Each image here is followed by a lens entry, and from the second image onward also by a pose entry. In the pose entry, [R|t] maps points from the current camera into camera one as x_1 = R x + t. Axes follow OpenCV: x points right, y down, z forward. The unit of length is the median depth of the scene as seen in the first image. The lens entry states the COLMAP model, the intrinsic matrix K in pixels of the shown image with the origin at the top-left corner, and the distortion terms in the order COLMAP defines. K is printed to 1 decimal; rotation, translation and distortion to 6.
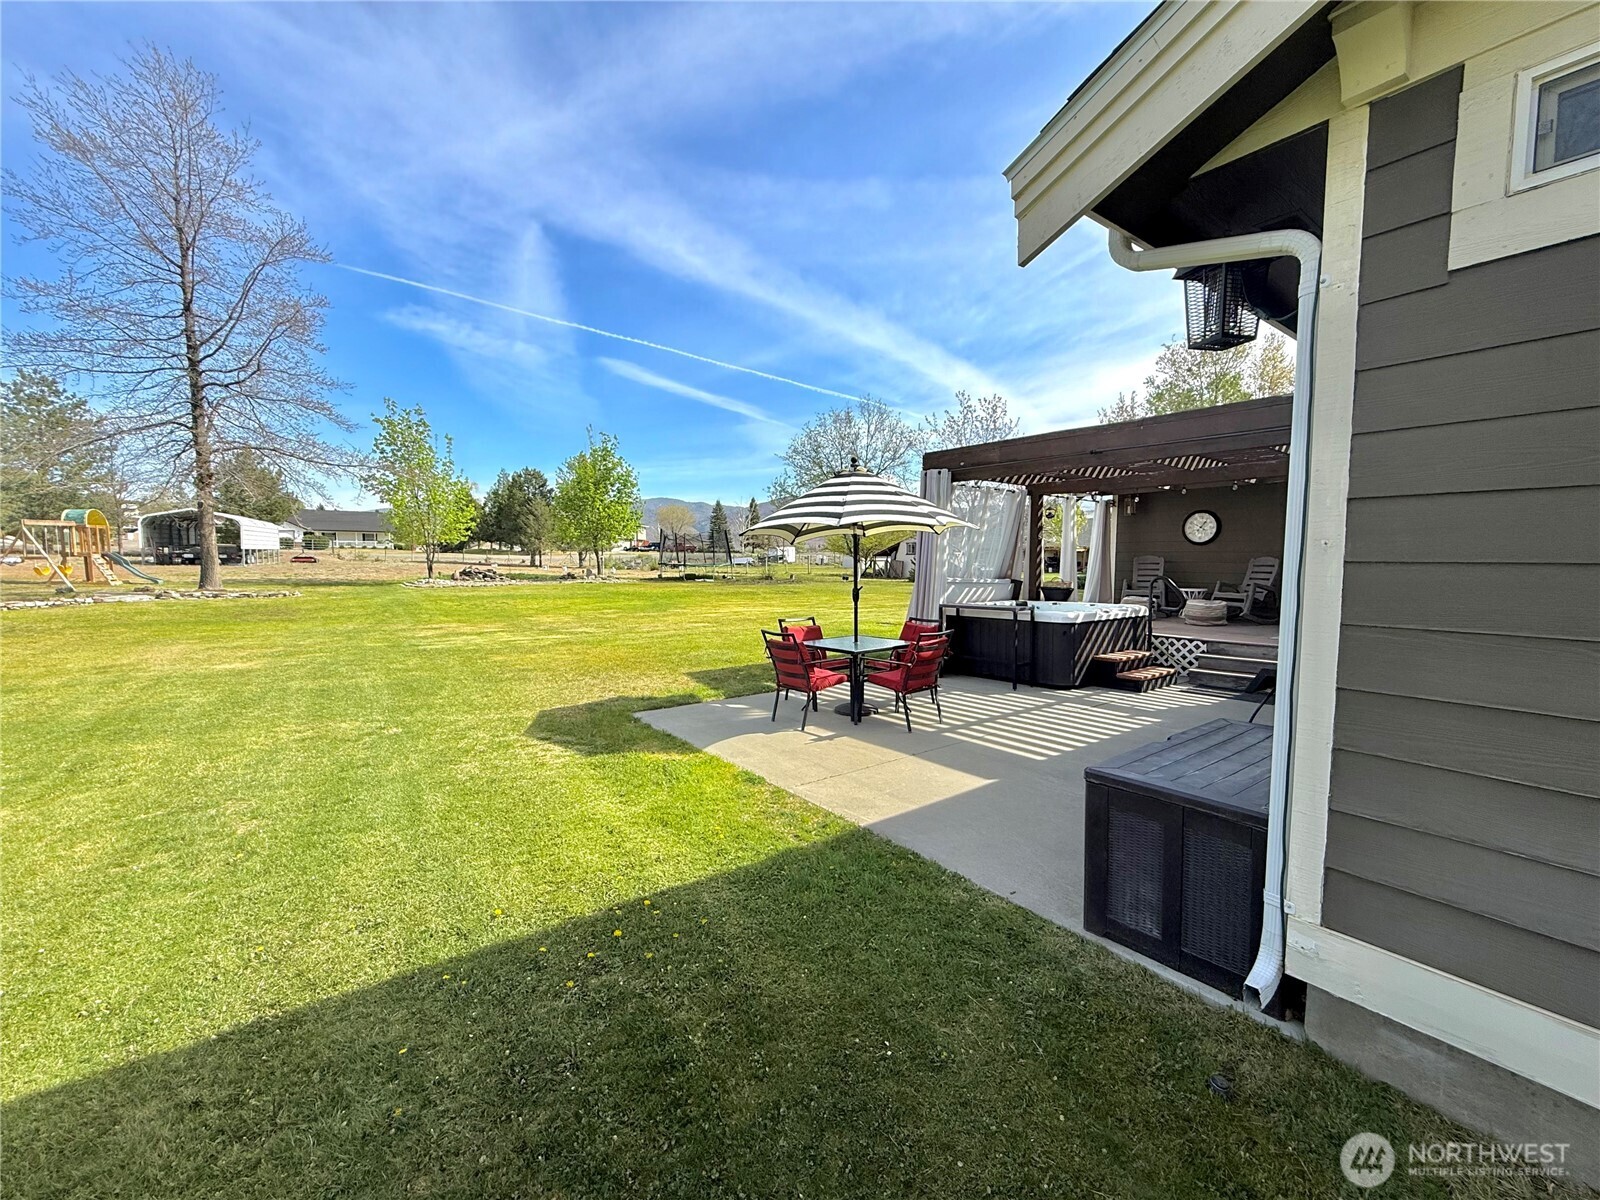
lens RADIAL K [[637.7, 0, 793.6], [0, 637.7, 599.5], [0, 0, 1]] dist [-0.000693, -0.000165]
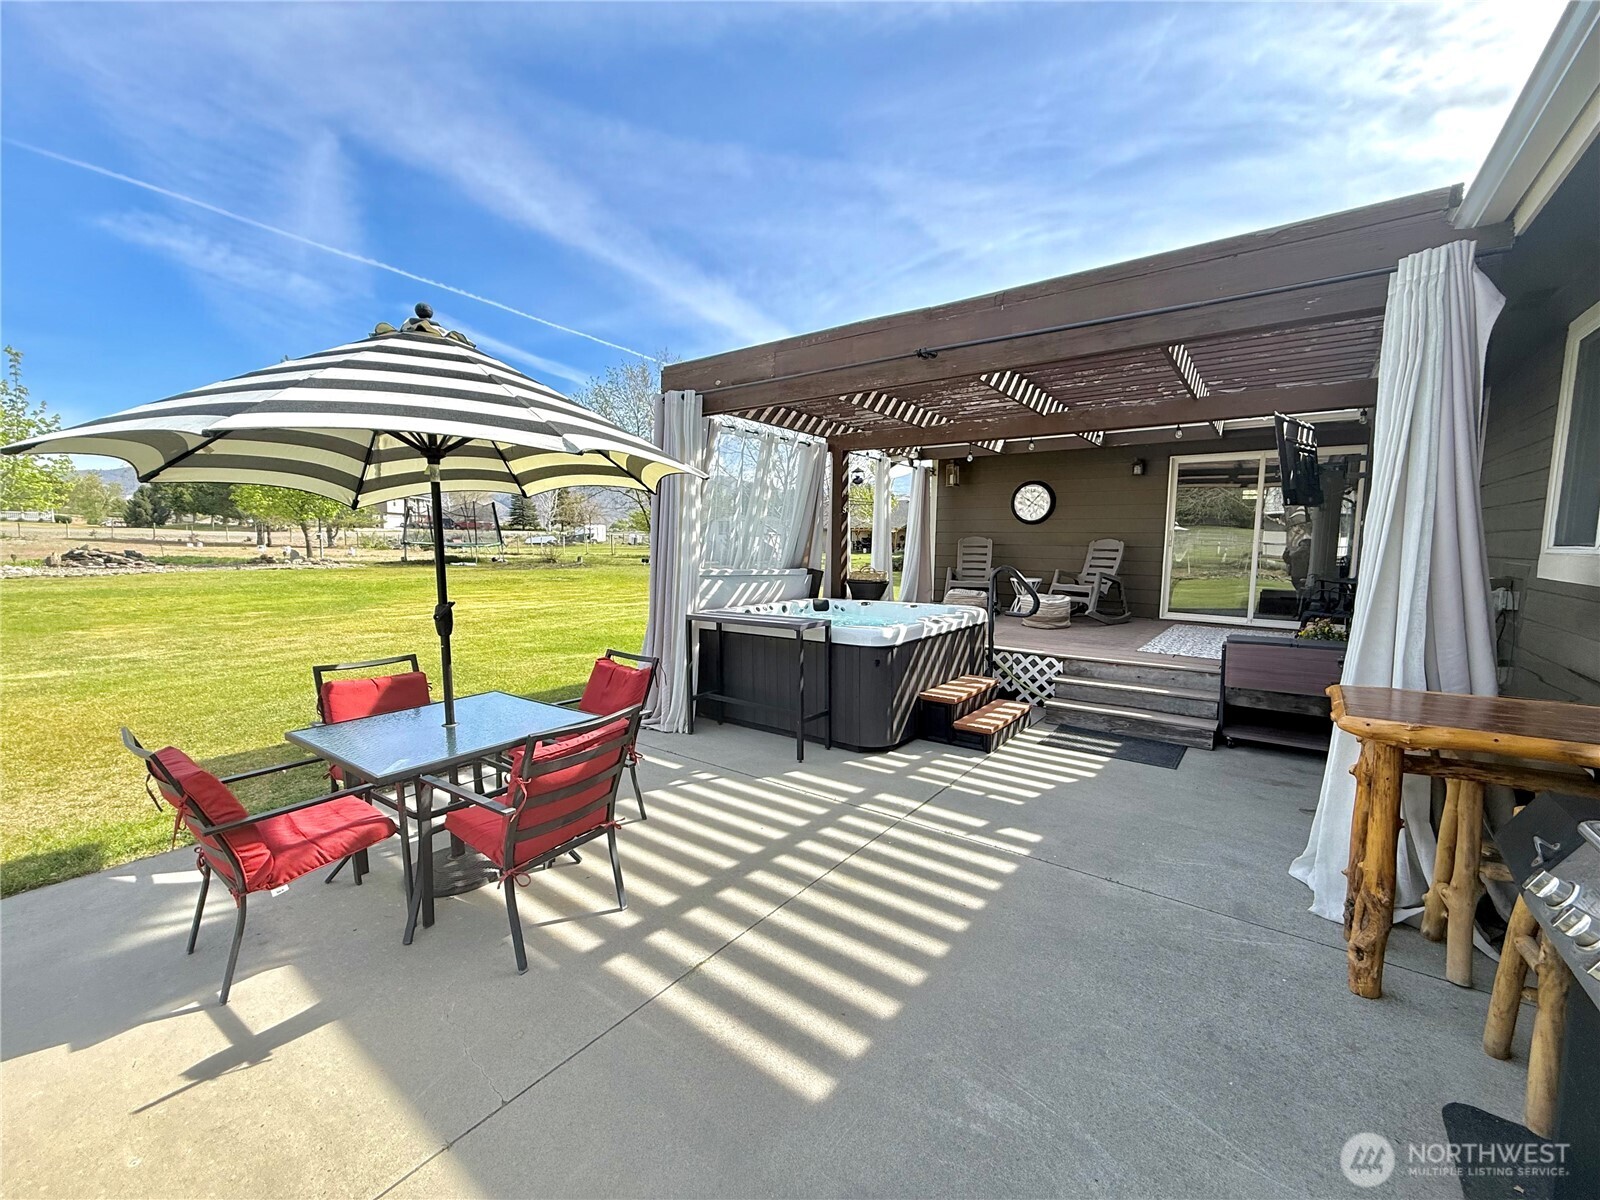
lens RADIAL K [[637.7, 0, 793.6], [0, 637.7, 596.8], [0, 0, 1]] dist [-0.000693, -0.000165]
pose [[0.963733, -0.018814, 0.266206, 0.143437], [0.011491, 0.999512, 0.029039, -0.022886], [-0.266622, -0.024926, 0.963479, 0.334707]]
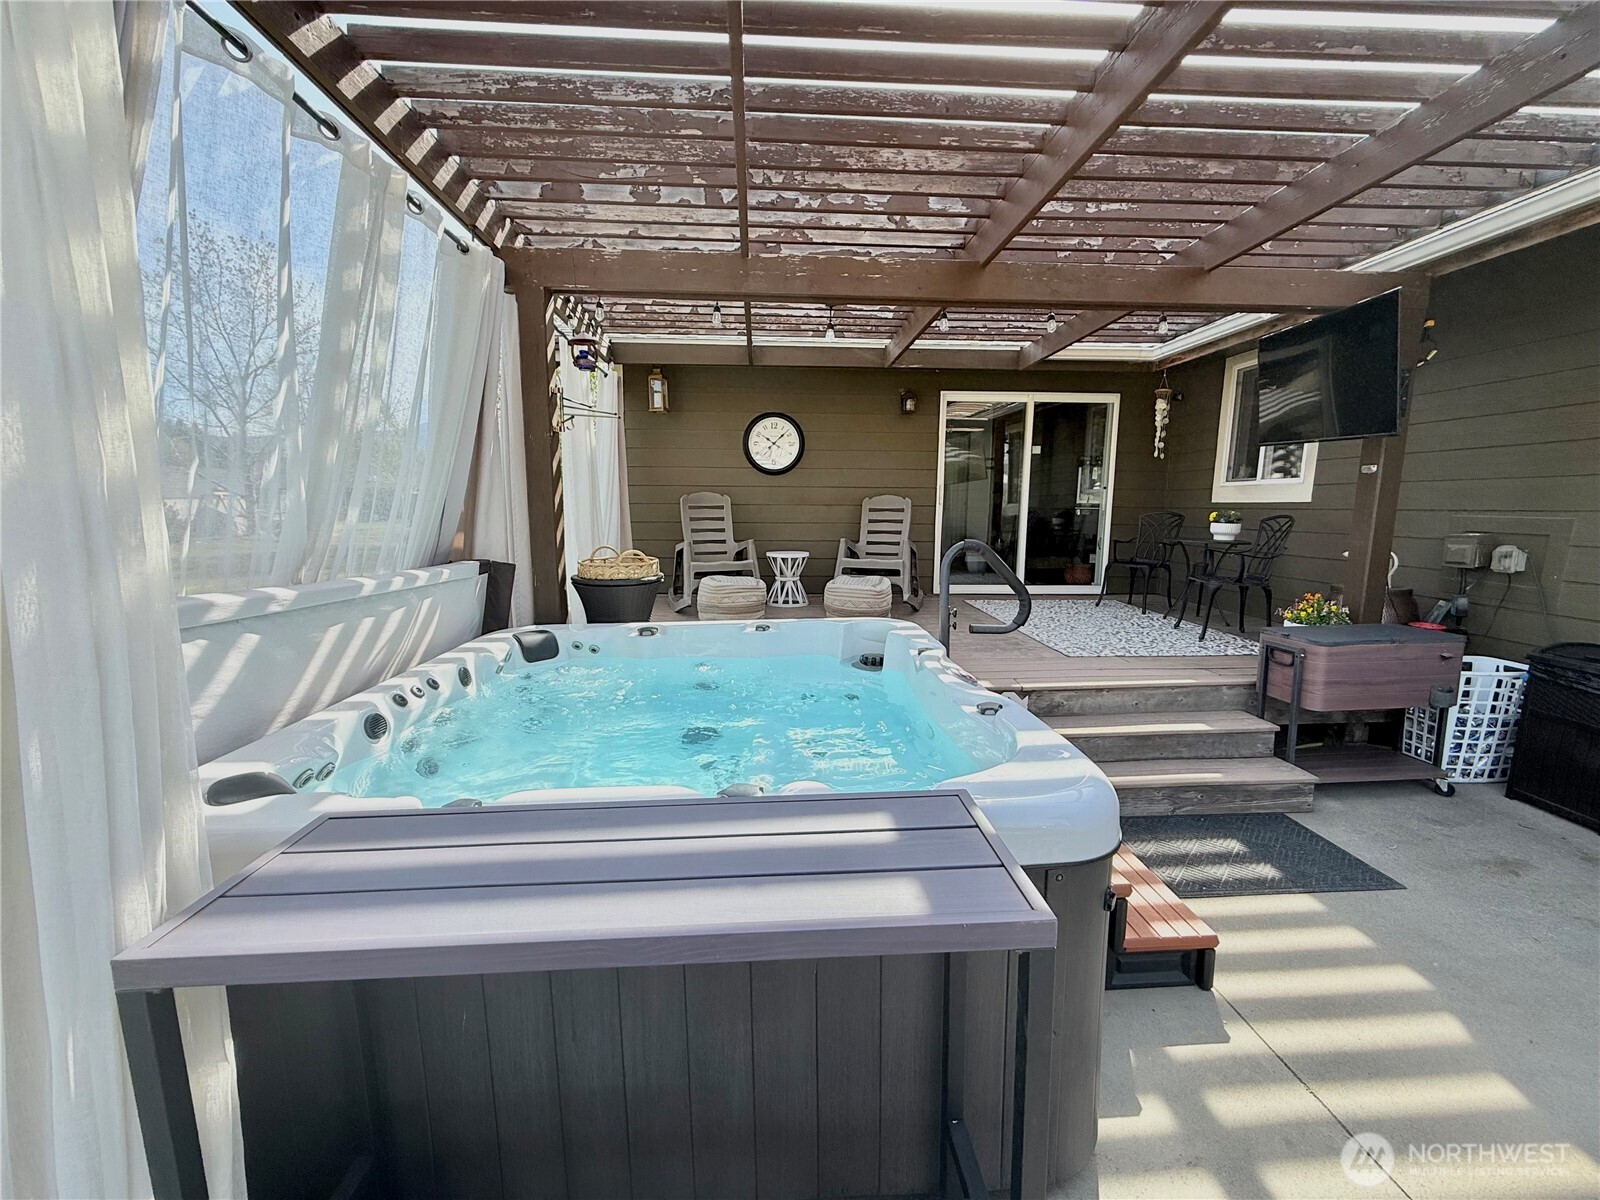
lens RADIAL K [[637.7, 0, 794.0], [0, 637.7, 602.7], [0, 0, 1]] dist [-0.000693, -0.000165]
pose [[0.559552, -0.126345, 0.819108, 0.184715], [0.052494, 0.991730, 0.117112, -0.042780], [-0.827131, -0.022532, 0.561557, 0.752011]]
